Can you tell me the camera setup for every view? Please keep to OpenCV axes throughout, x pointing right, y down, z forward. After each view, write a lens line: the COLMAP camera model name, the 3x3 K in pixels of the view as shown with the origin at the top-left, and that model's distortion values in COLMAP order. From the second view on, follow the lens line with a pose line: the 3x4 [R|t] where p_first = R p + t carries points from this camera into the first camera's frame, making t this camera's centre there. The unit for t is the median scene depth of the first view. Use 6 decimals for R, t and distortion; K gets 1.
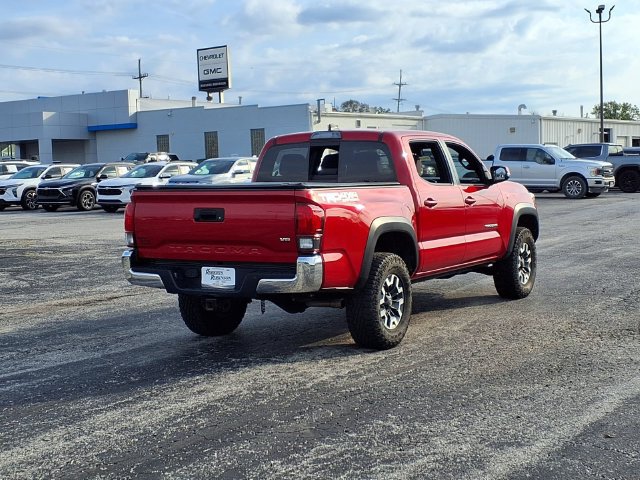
lens RADIAL K [[1012.3, 0, 330.1], [0, 1012.3, 241.1], [0, 0, 1]] dist [0.207044, -0.489504]
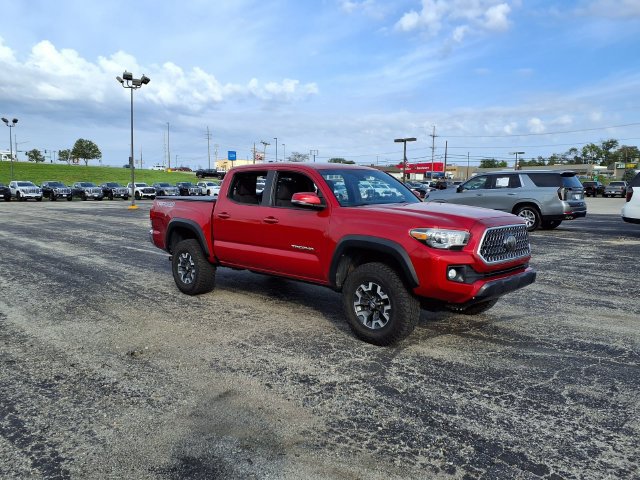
lens RADIAL K [[508.6, 0, 312.7], [0, 508.6, 247.5], [0, 0, 1]] dist [0.043521, -0.071349]
pose [[-0.282783, 0.131993, -0.950059, 0.650368], [-0.056922, 0.986432, 0.153989, -0.095913], [0.957493, 0.097625, -0.271433, 1.138753]]
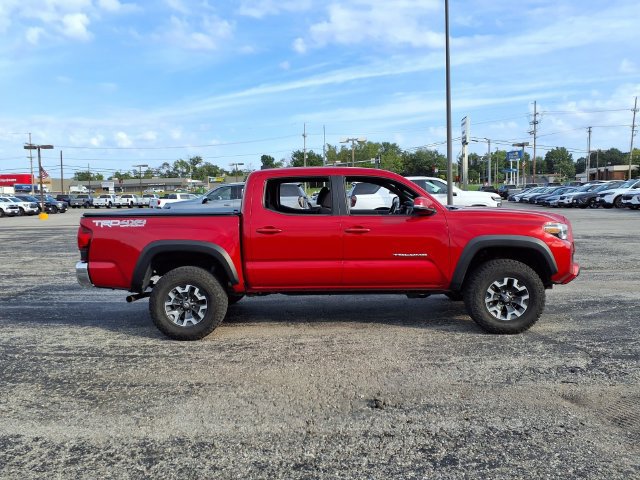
lens RADIAL K [[515.3, 0, 316.9], [0, 515.3, 232.3], [0, 0, 1]] dist [0.045393, -0.054383]
pose [[0.456561, 0.072506, -0.886733, 0.568766], [-0.046219, 0.997261, 0.057747, -0.062921], [0.888491, 0.014619, 0.458662, 0.667731]]
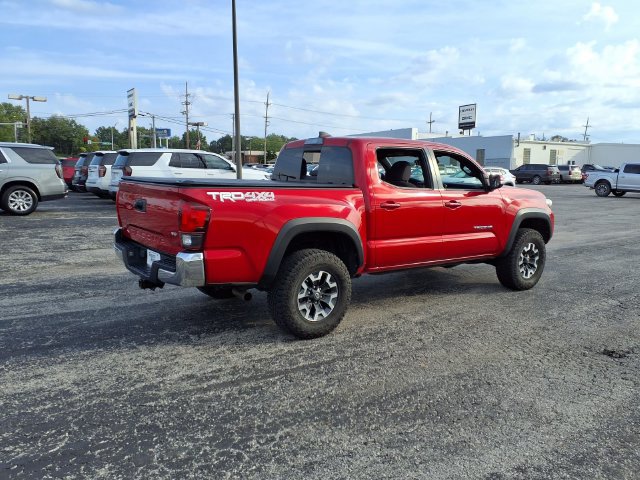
lens RADIAL K [[515.3, 0, 316.9], [0, 515.3, 232.3], [0, 0, 1]] dist [0.045393, -0.054383]
pose [[0.915749, 0.085395, -0.392570, 0.212550], [-0.066151, 0.995862, 0.062318, -0.032643], [0.396267, -0.031099, 0.917608, 0.396095]]
